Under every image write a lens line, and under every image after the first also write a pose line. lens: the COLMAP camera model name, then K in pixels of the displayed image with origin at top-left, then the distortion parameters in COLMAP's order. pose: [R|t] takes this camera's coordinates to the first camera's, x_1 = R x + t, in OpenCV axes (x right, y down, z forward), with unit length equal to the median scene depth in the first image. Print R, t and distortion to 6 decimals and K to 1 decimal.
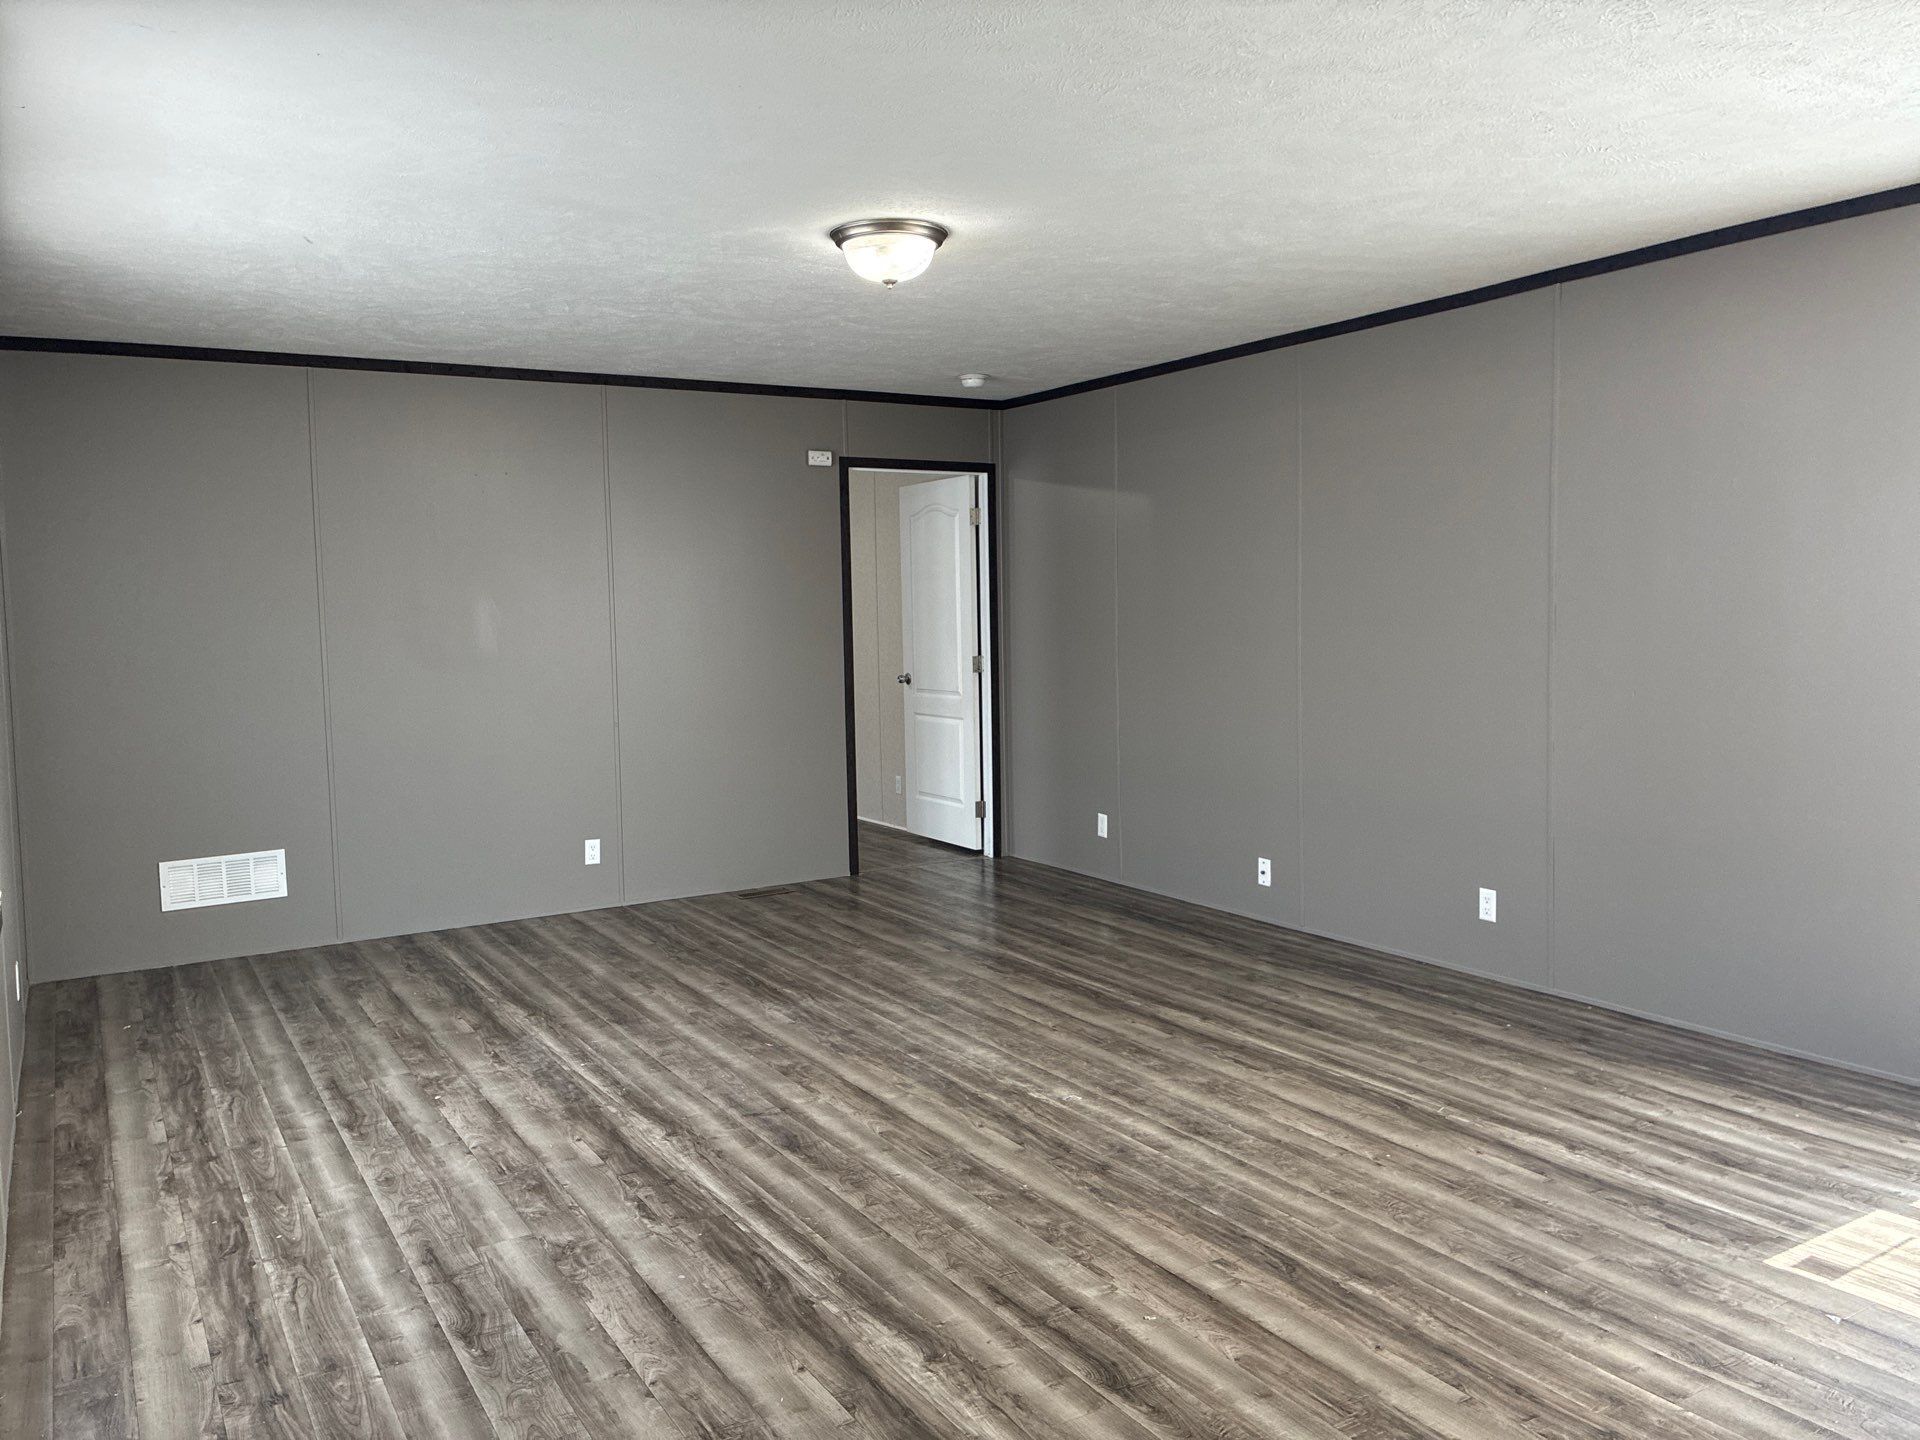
lens RADIAL K [[1456.7, 0, 960.0], [0, 1456.7, 720.0], [0, 0, 1]] dist [0.018626, 0.004384]
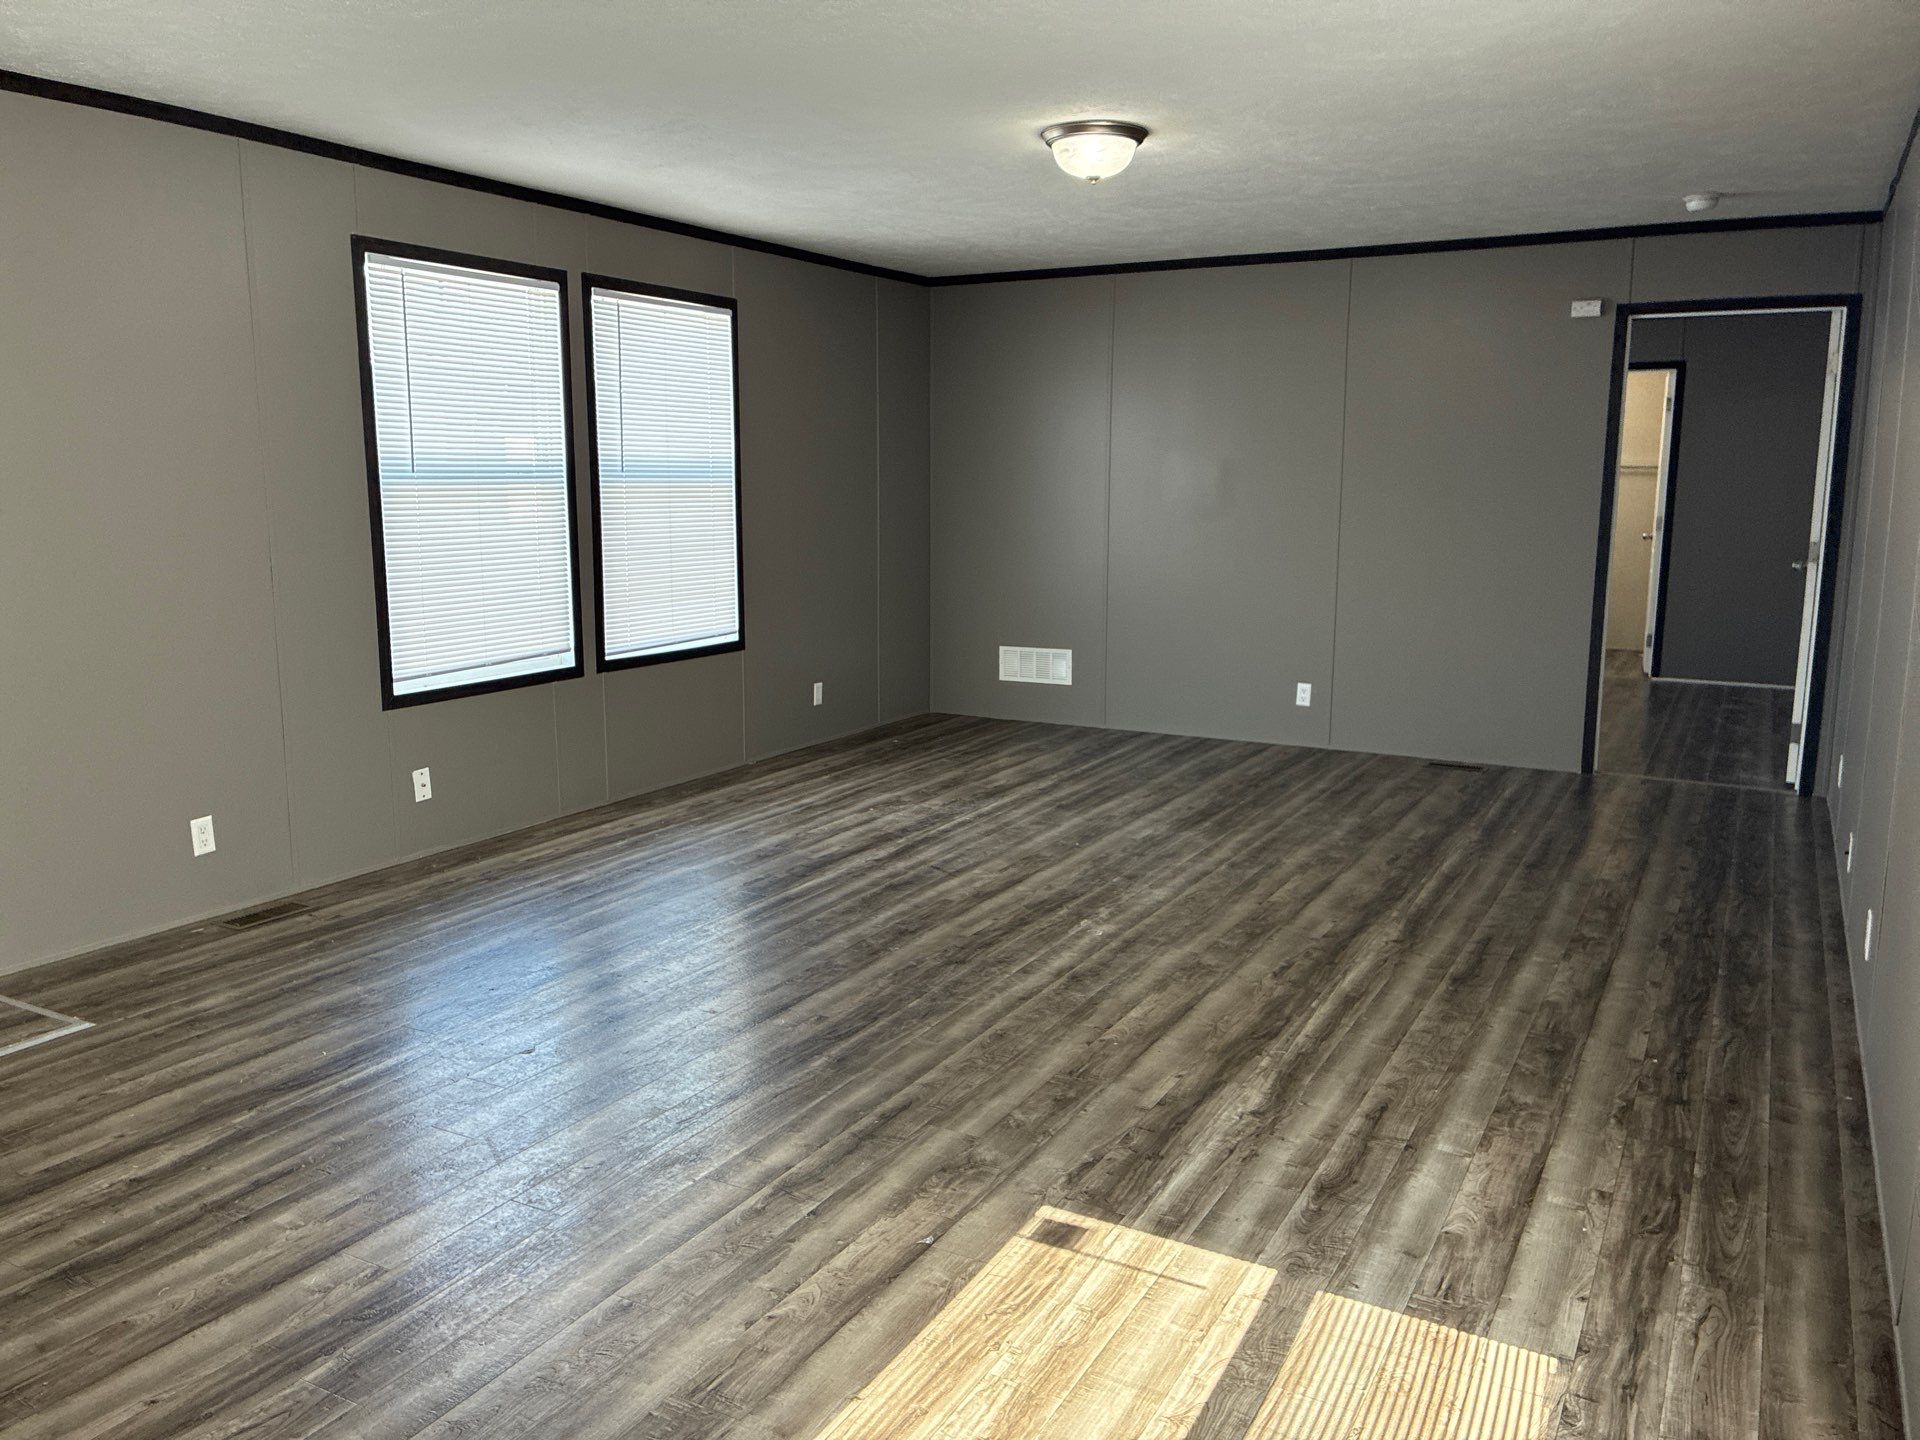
lens RADIAL K [[1473.2, 0, 960.0], [0, 1473.2, 720.0], [0, 0, 1]] dist [0.001618, 0.000912]
pose [[0.498299, 0.169869, -0.850201, 0.948097], [-0.091609, 0.985445, 0.143199, -0.042792], [0.862152, 0.006530, 0.506608, 0.370870]]
